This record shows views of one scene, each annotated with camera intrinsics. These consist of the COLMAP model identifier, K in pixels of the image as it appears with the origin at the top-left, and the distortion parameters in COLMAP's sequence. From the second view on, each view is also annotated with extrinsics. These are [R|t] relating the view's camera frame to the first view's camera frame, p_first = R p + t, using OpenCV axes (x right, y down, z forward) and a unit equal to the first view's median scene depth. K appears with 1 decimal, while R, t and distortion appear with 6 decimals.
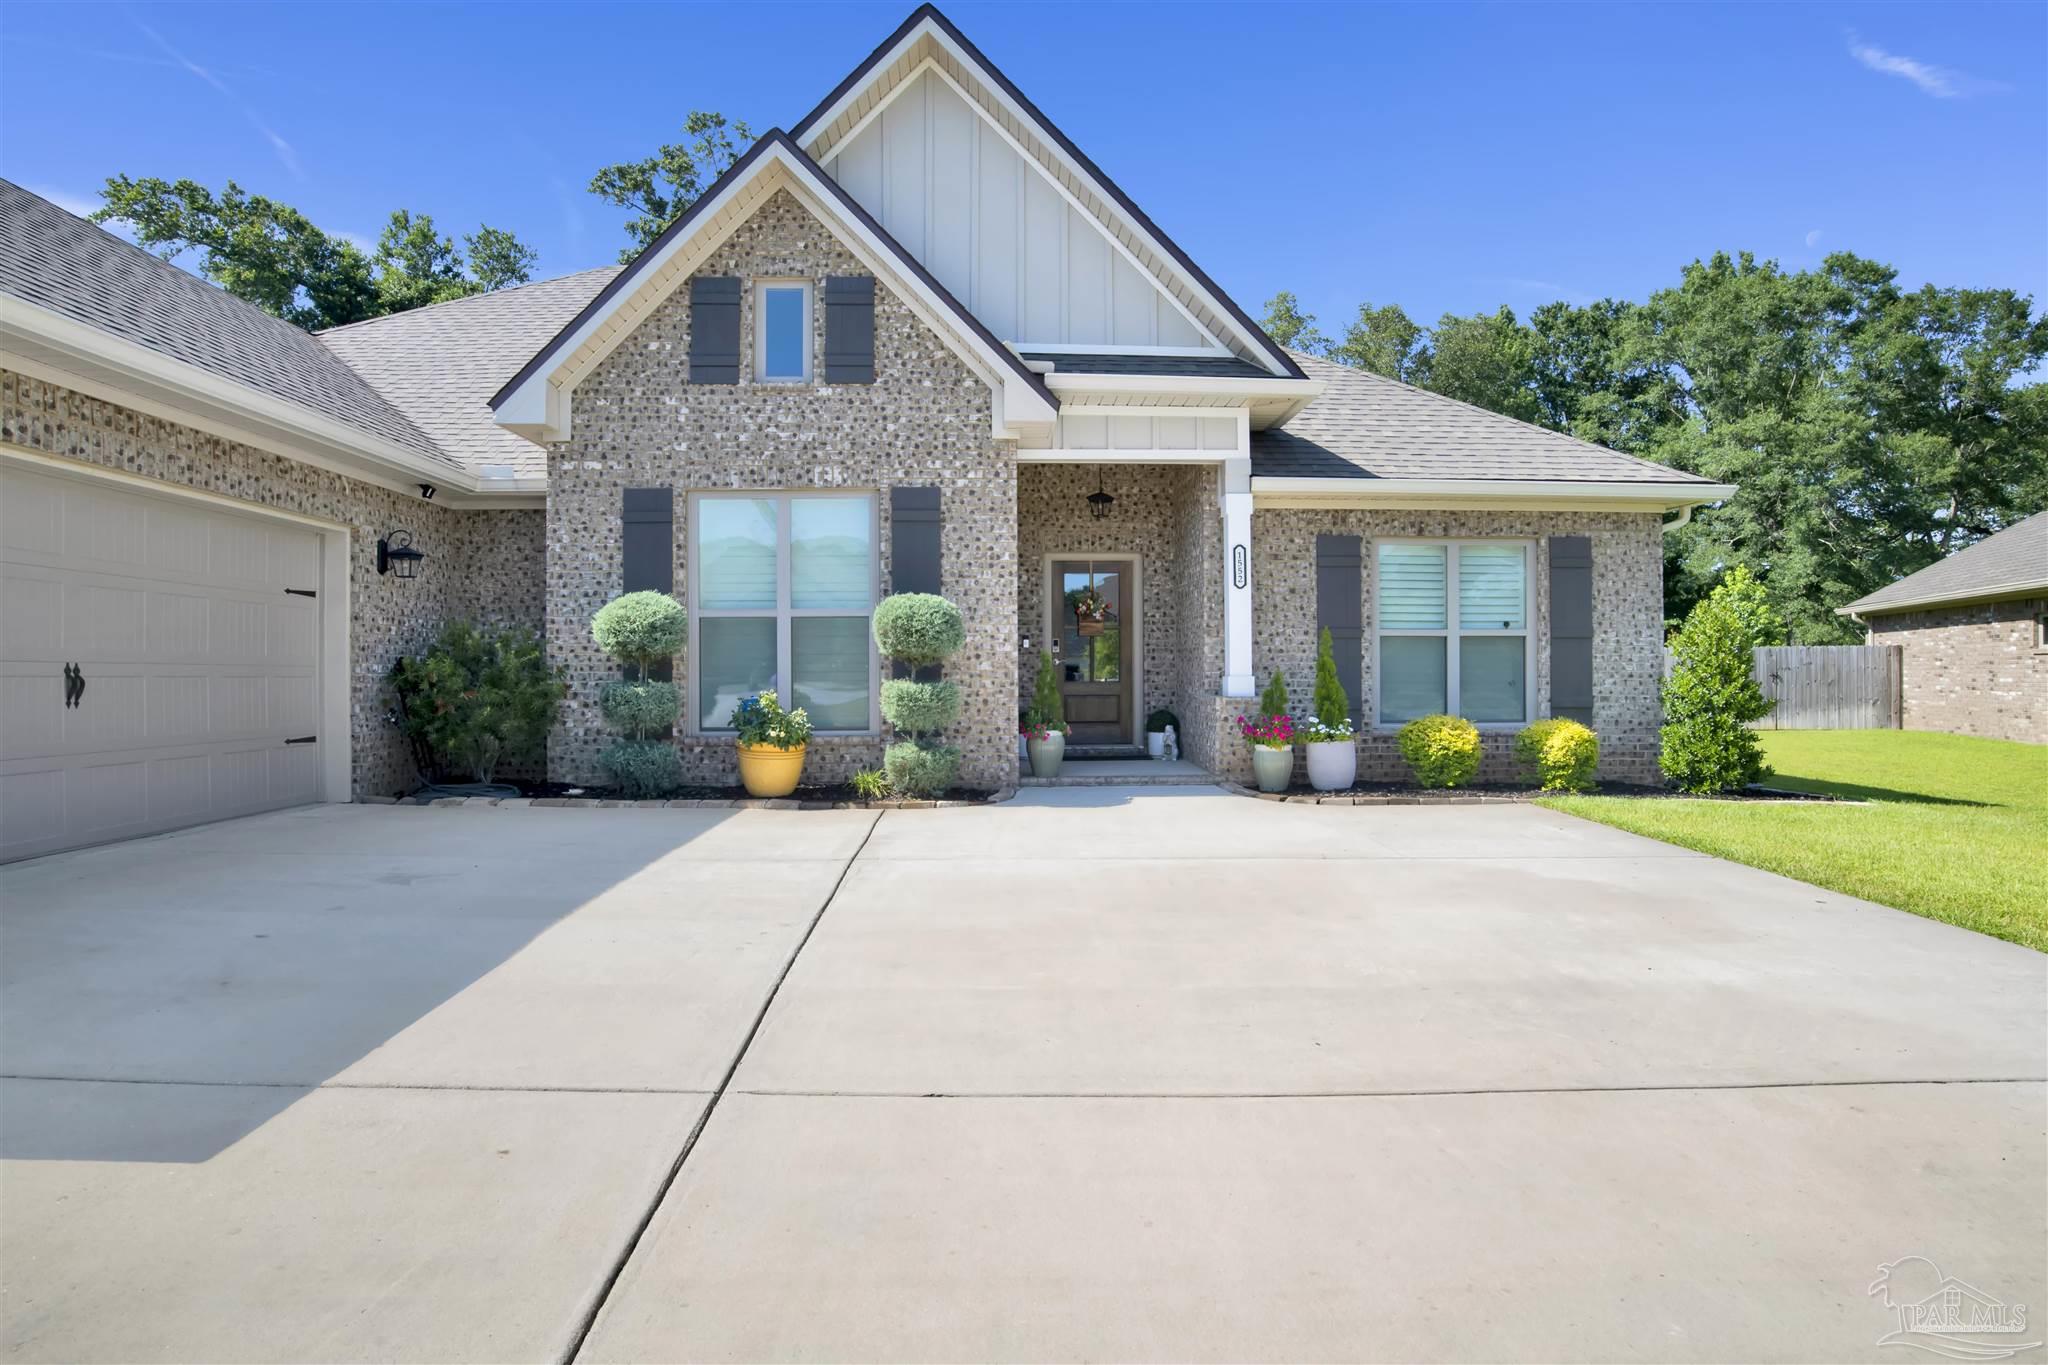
lens RADIAL K [[1142.7, 0, 1034.9], [0, 1142.7, 669.6], [0, 0, 1]] dist [-0.057645, 0.018798]
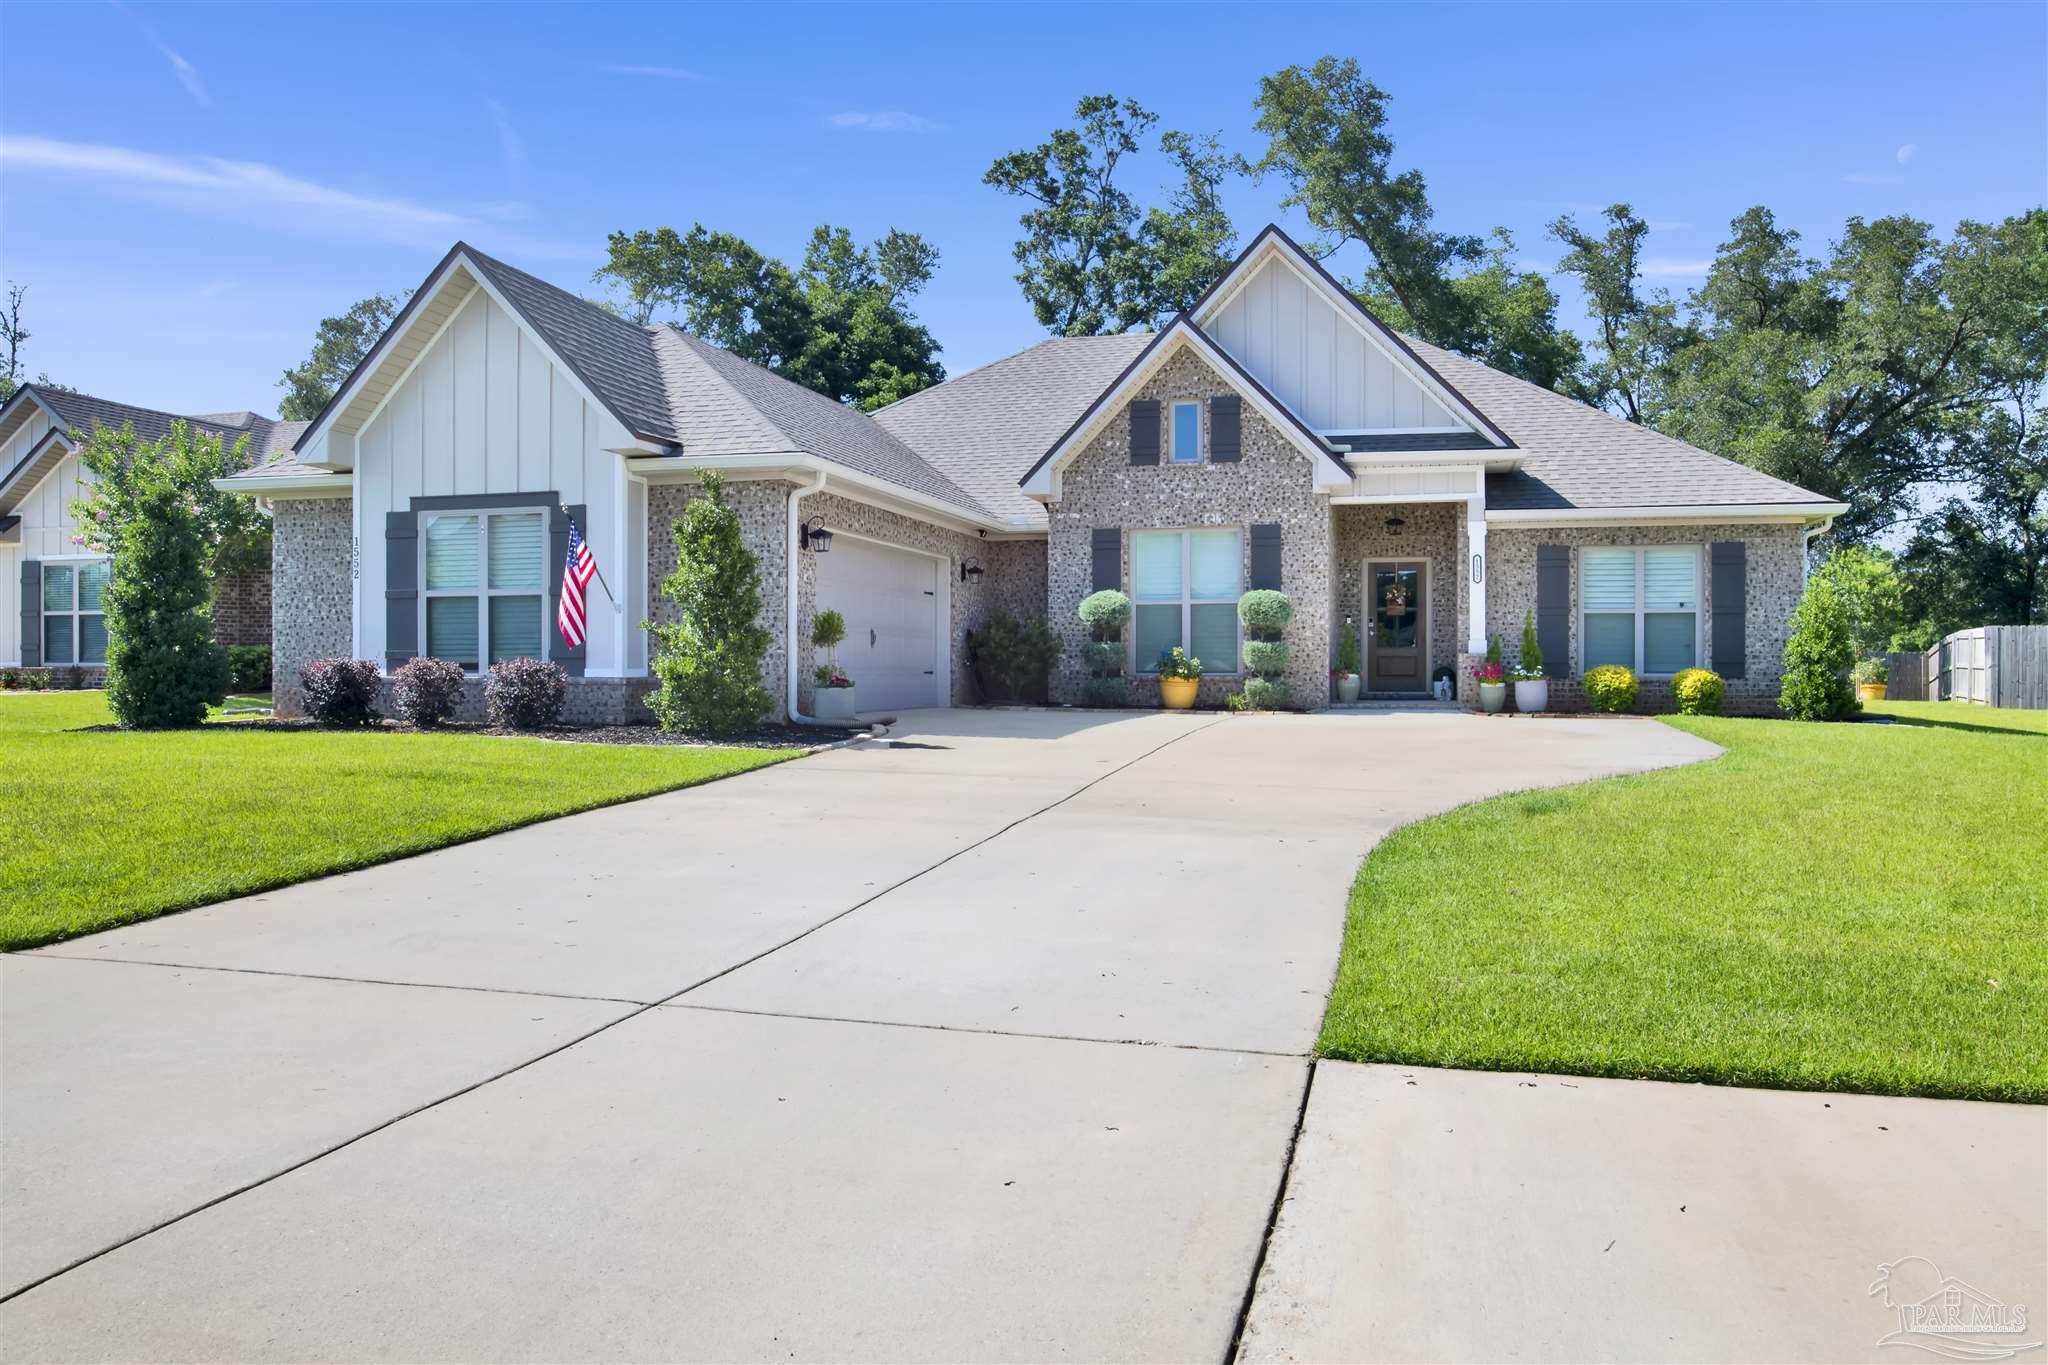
lens RADIAL K [[1466.8, 0, 1021.1], [0, 1466.8, 666.4], [0, 0, 1]] dist [-0.037981, 0.001618]
pose [[0.950045, 0.003938, -0.312089, 0.218971], [-0.003700, 0.999992, 0.001354, 0.042704], [0.312092, -0.000132, 0.950052, -1.107700]]
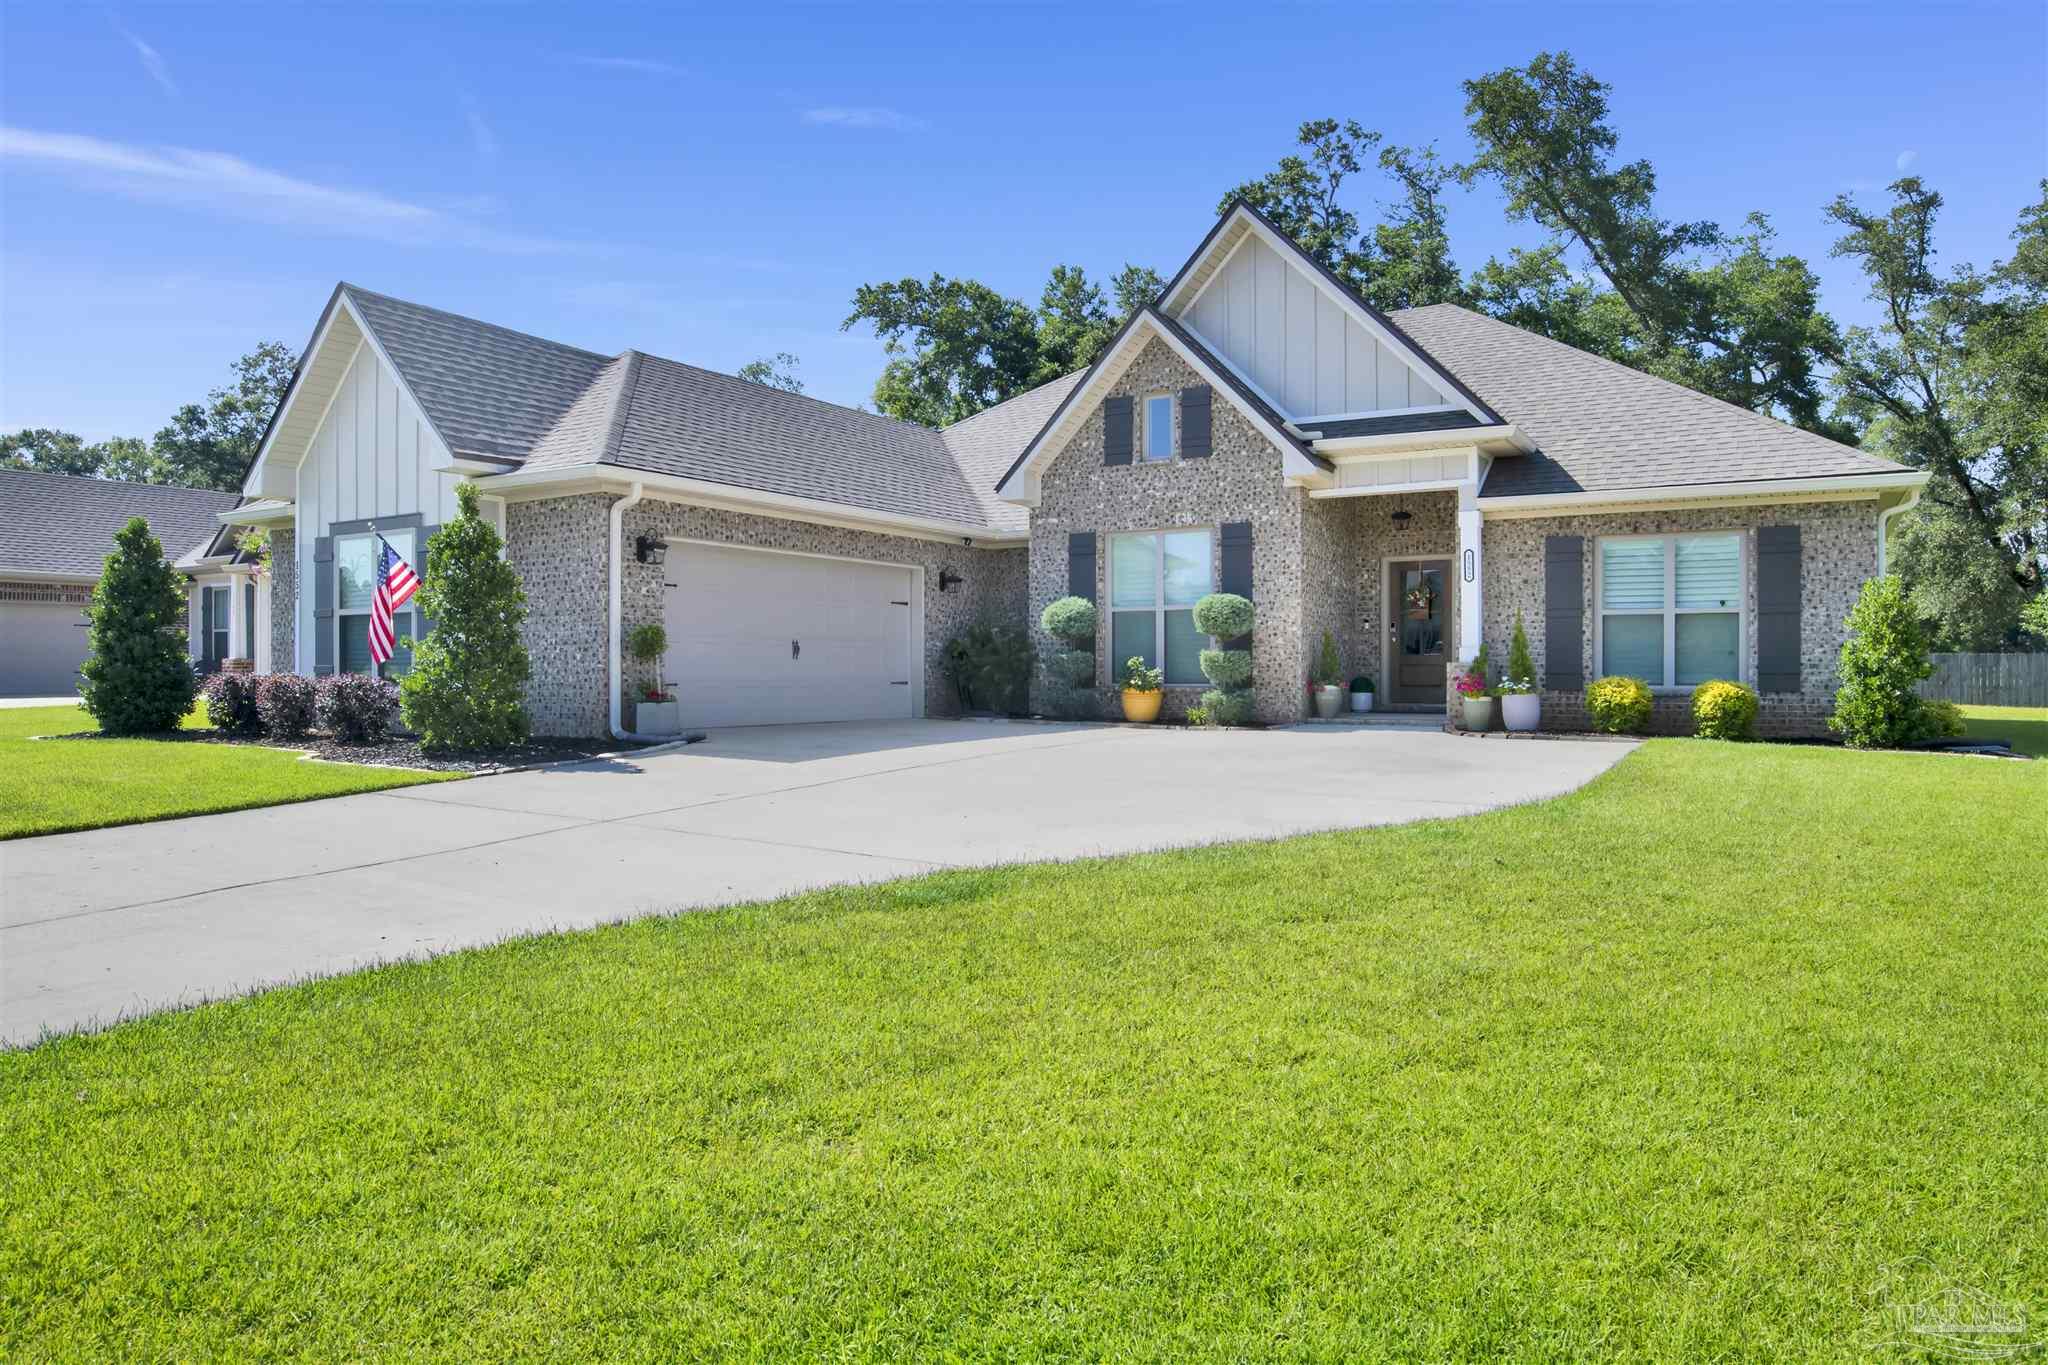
lens RADIAL K [[1287.7, 0, 1013.9], [0, 1287.7, 661.4], [0, 0, 1]] dist [-0.055460, 0.021322]
pose [[0.826807, -0.000026, -0.562486, 0.607481], [-0.000696, 0.999999, -0.001070, 0.025809], [0.562485, 0.001276, 0.826806, -0.570828]]
